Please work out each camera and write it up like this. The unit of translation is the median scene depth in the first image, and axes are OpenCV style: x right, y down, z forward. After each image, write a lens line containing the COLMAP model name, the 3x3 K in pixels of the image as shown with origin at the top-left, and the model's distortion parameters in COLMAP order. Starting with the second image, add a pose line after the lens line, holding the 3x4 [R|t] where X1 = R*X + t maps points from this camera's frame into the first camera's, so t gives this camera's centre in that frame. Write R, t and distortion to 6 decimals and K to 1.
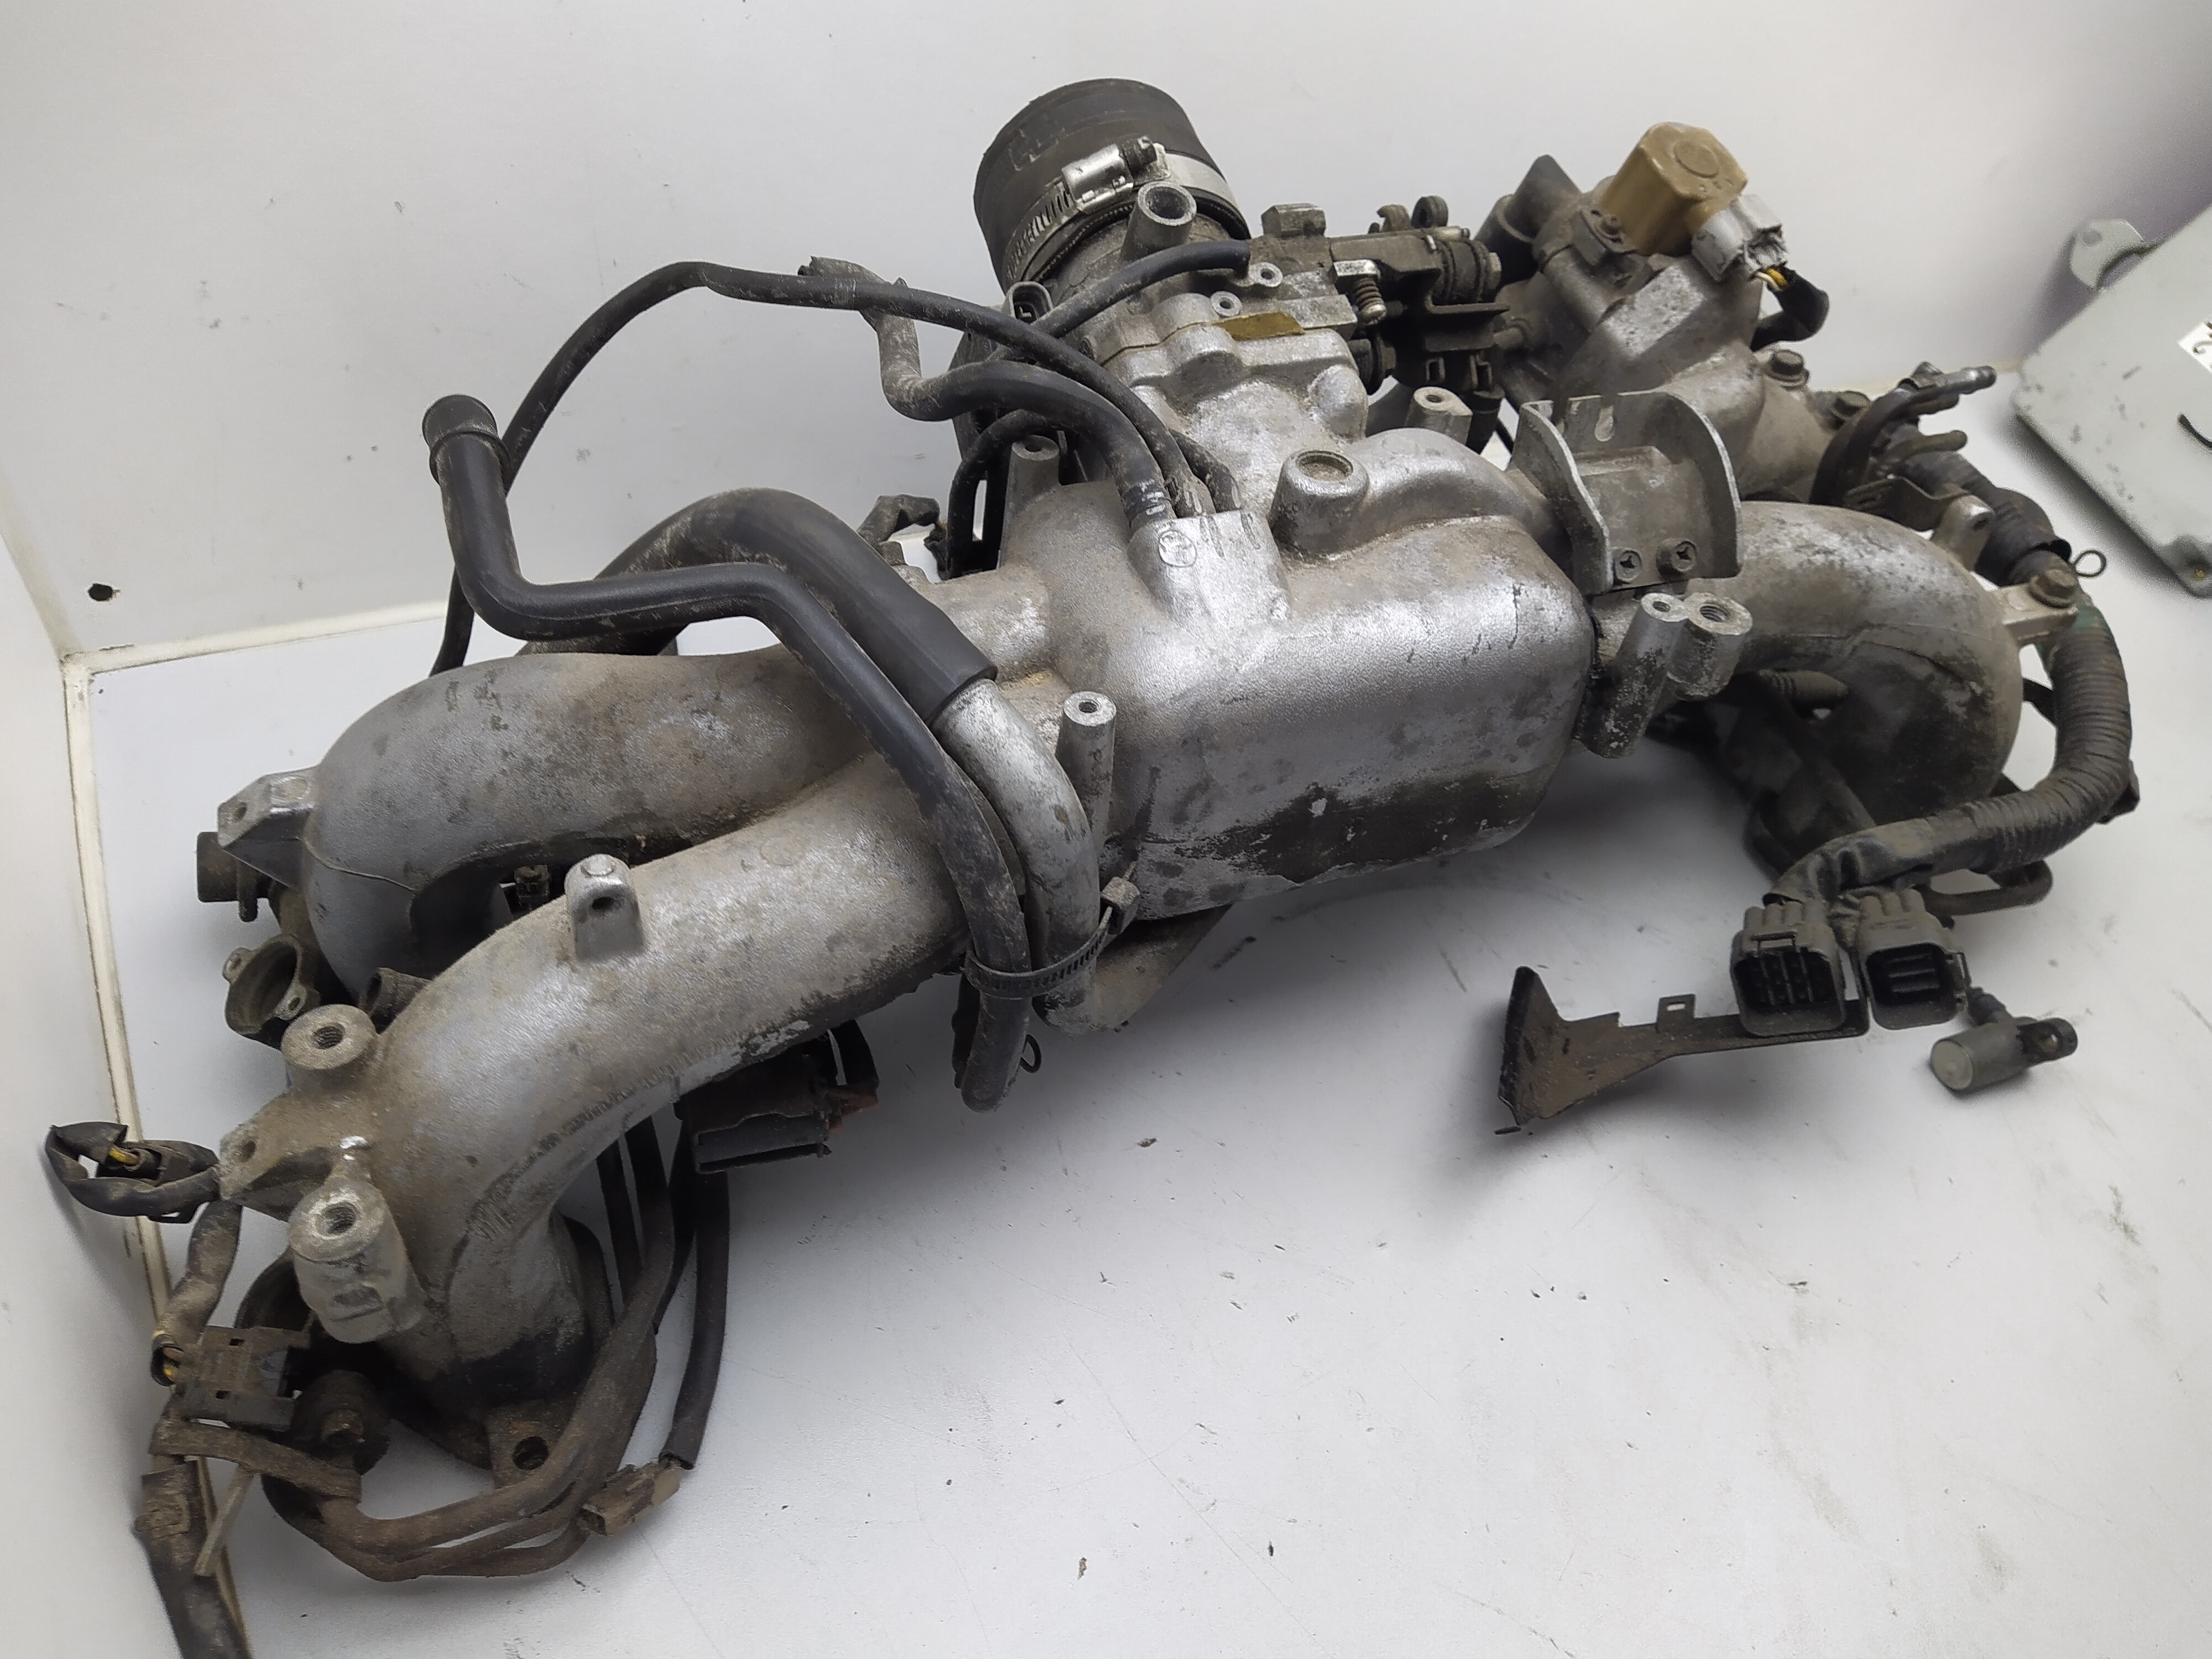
lens RADIAL K [[1642.4, 0, 1111.4], [0, 1642.4, 818.2], [0, 0, 1]] dist [0.119016, -0.178849]
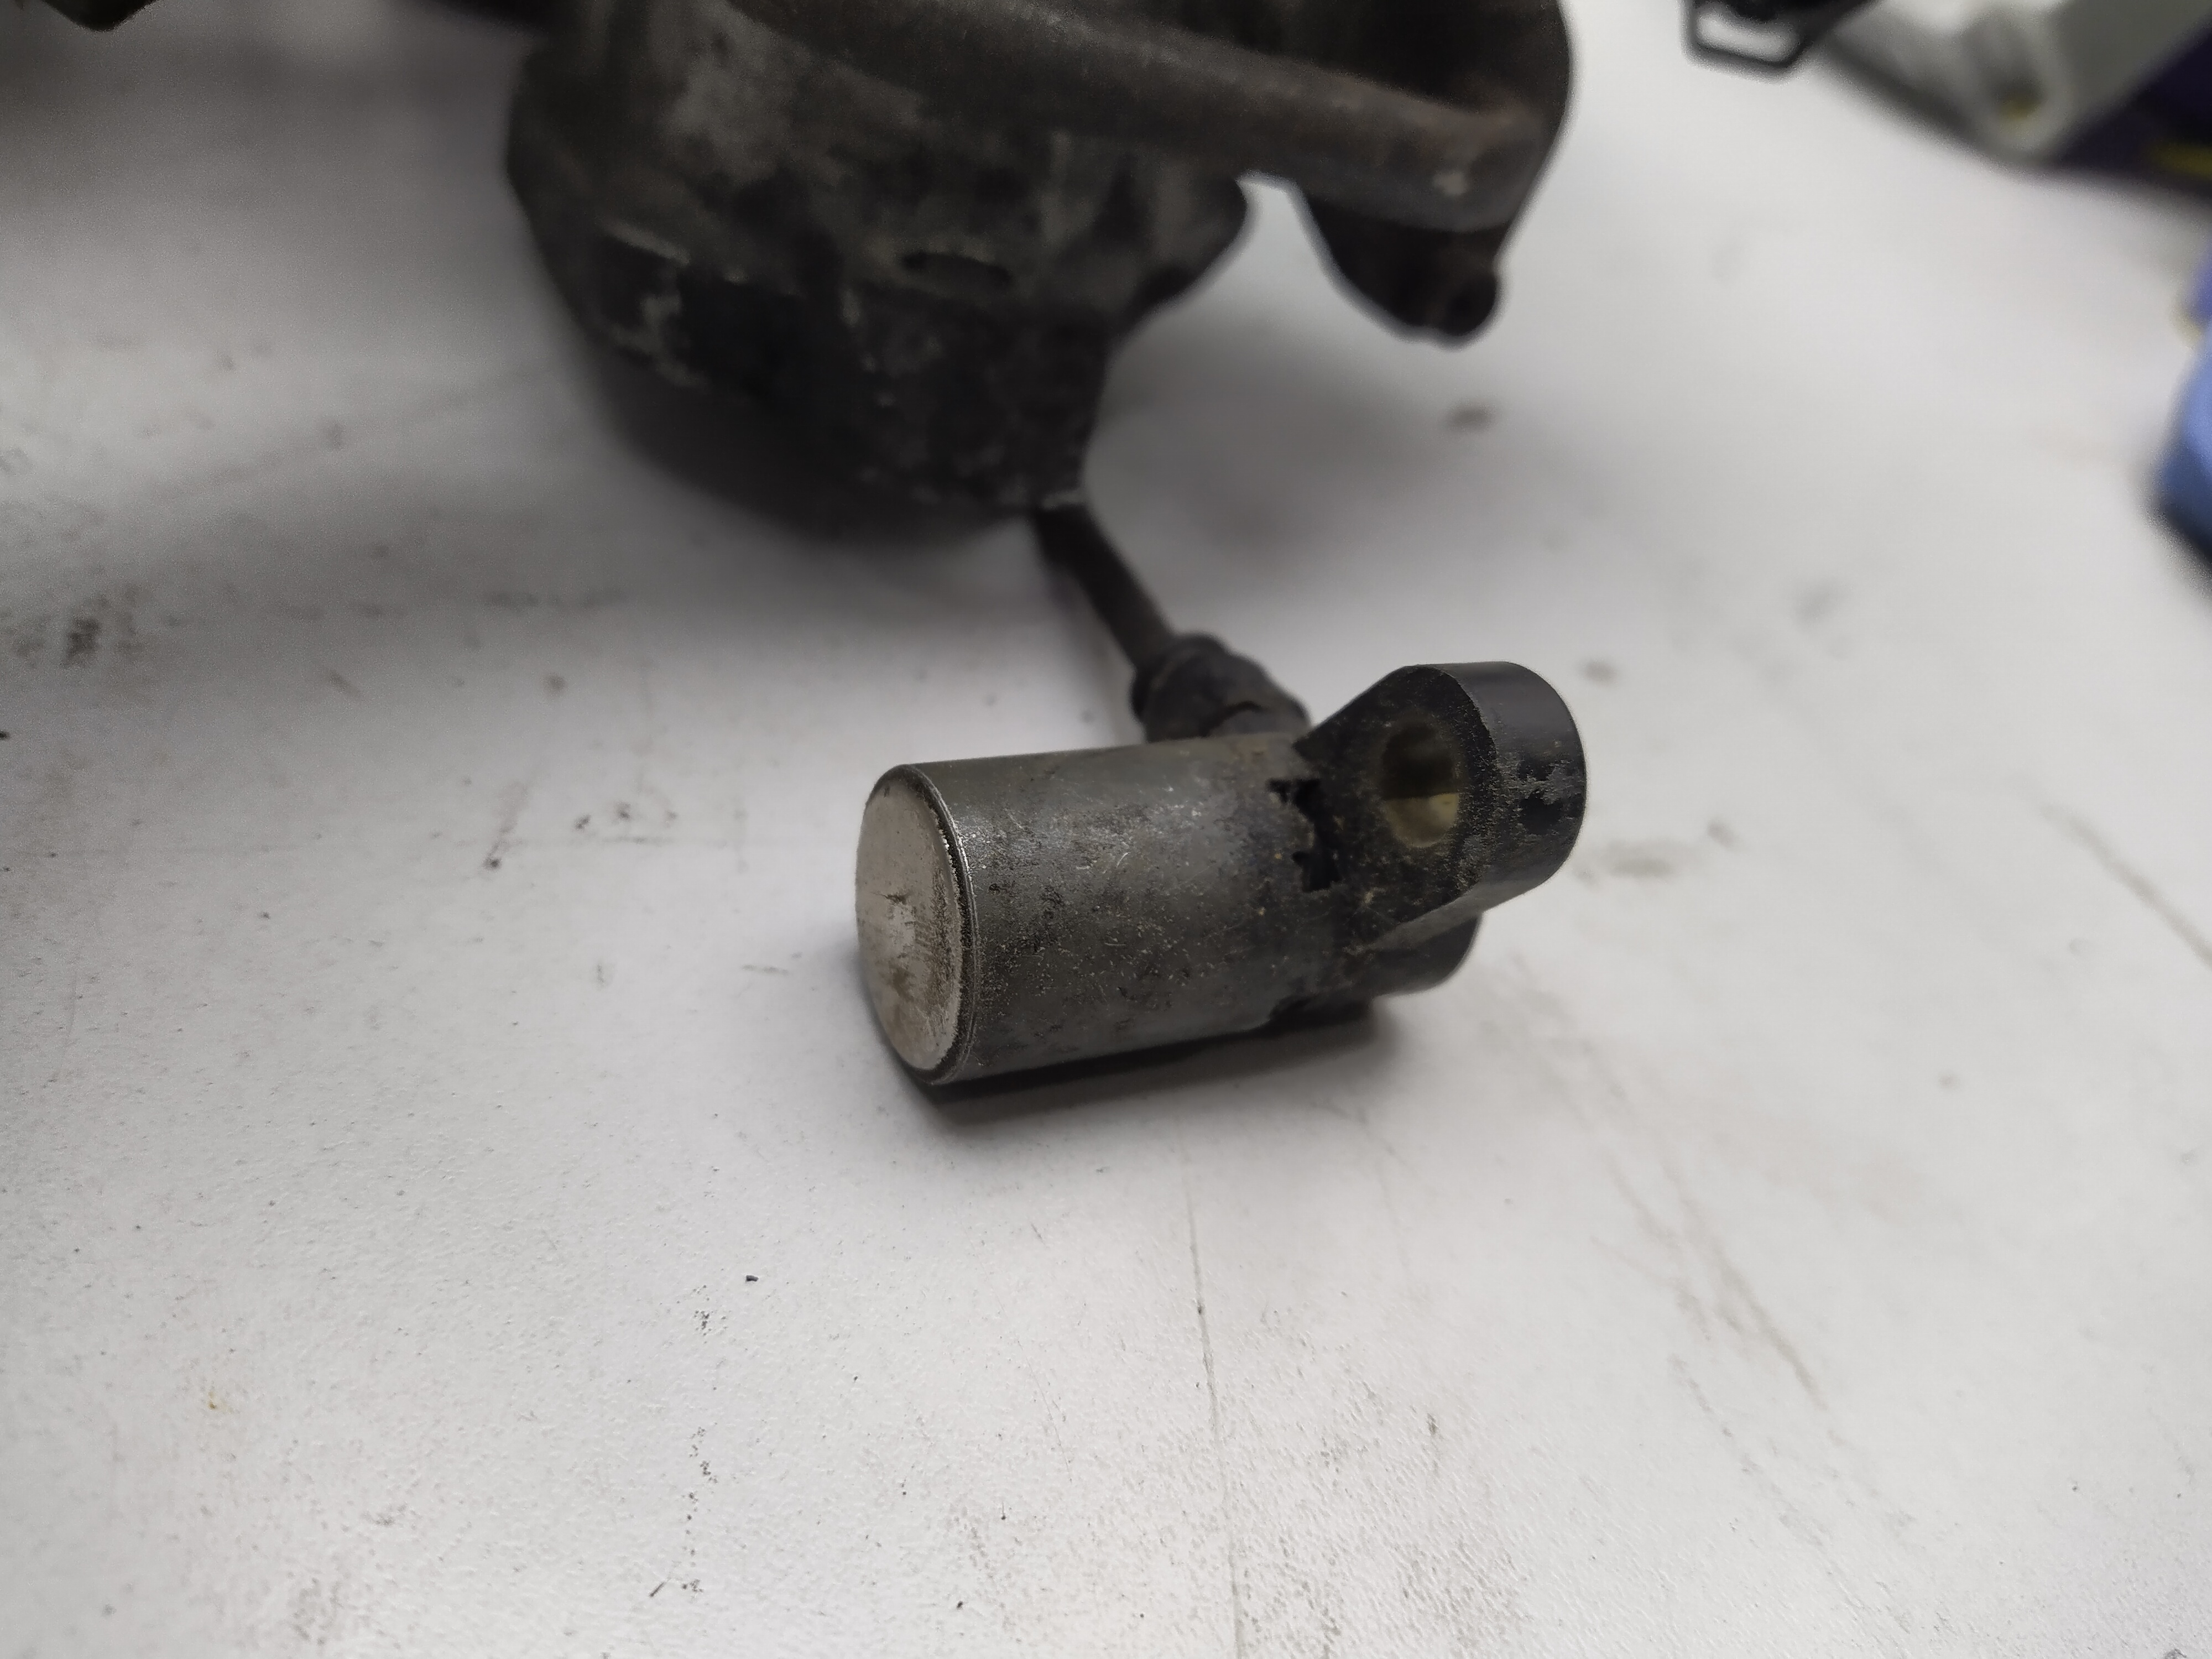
lens RADIAL K [[1642.4, 0, 1111.4], [0, 1642.4, 818.2], [0, 0, 1]] dist [0.119016, -0.178849]
pose [[0.990645, 0.067970, 0.118335, 0.588167], [-0.053169, 0.990853, -0.124027, 0.183029], [-0.125682, 0.116575, 0.985198, 0.974375]]
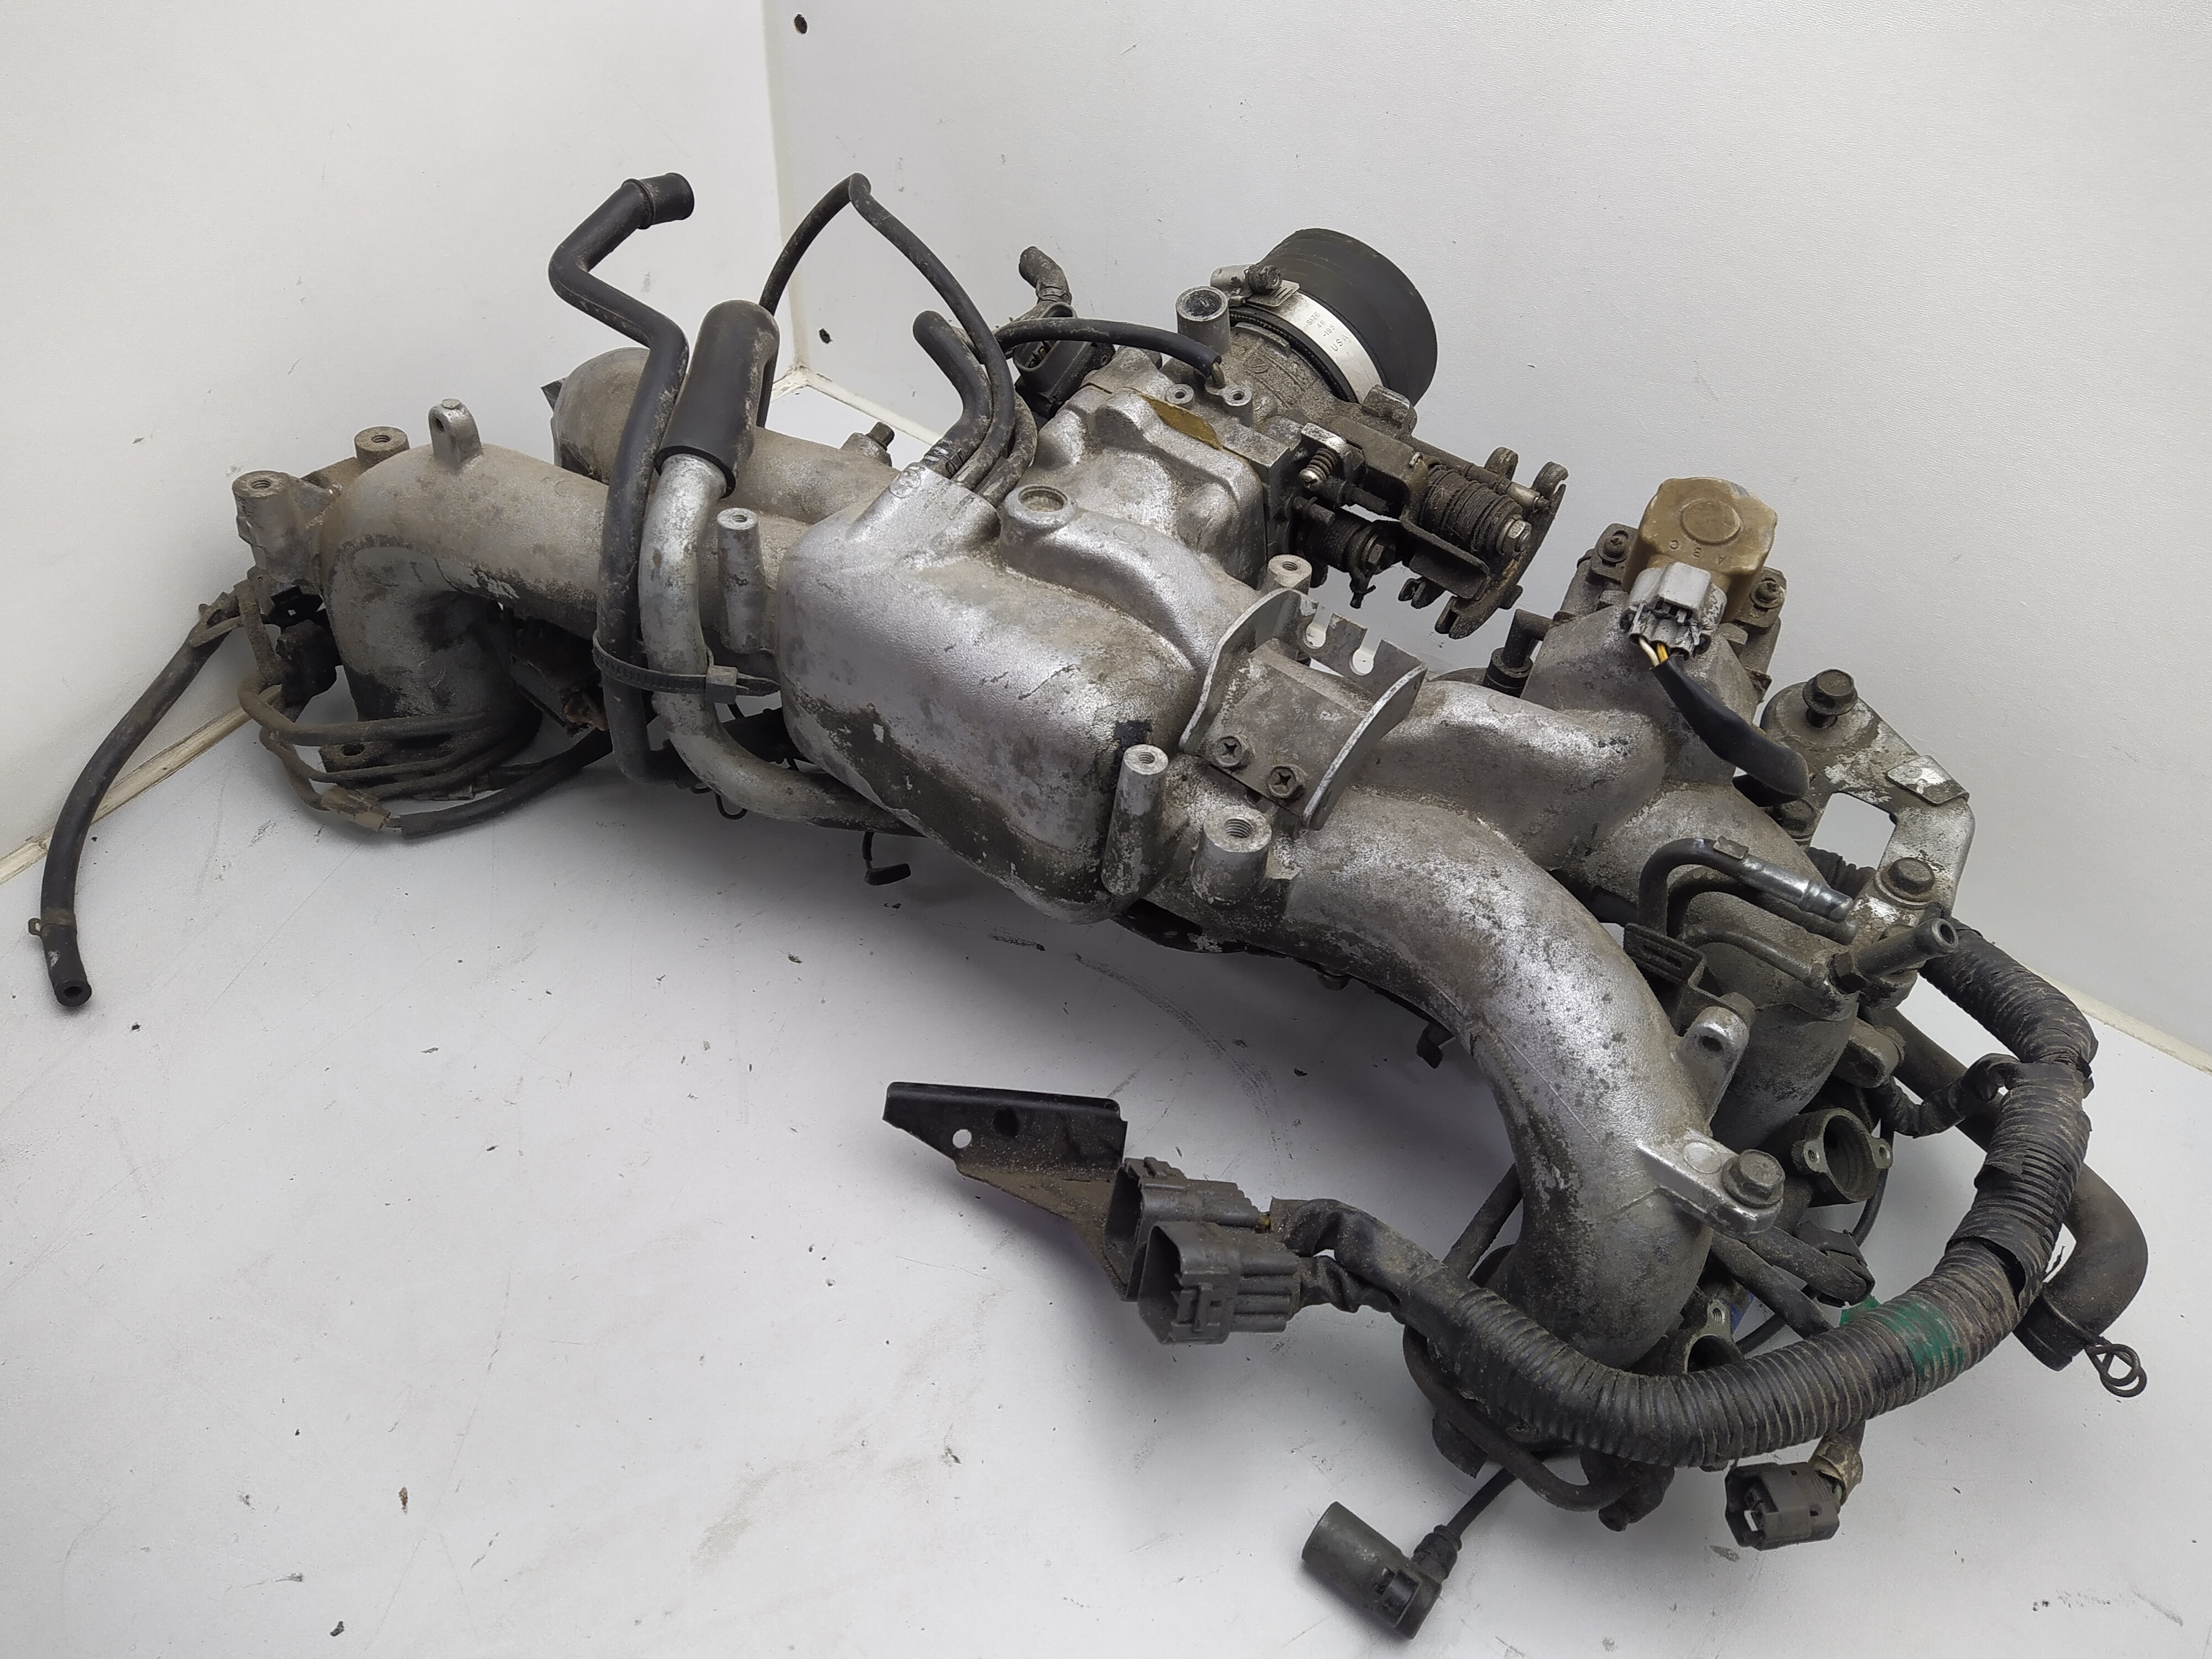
lens RADIAL K [[1642.4, 0, 1111.4], [0, 1642.4, 818.2], [0, 0, 1]] dist [0.119016, -0.178849]
pose [[0.519331, 0.547681, -0.656003, 0.953281], [-0.629664, 0.764230, 0.139558, -0.214408], [0.577770, 0.340585, 0.741744, 0.219834]]
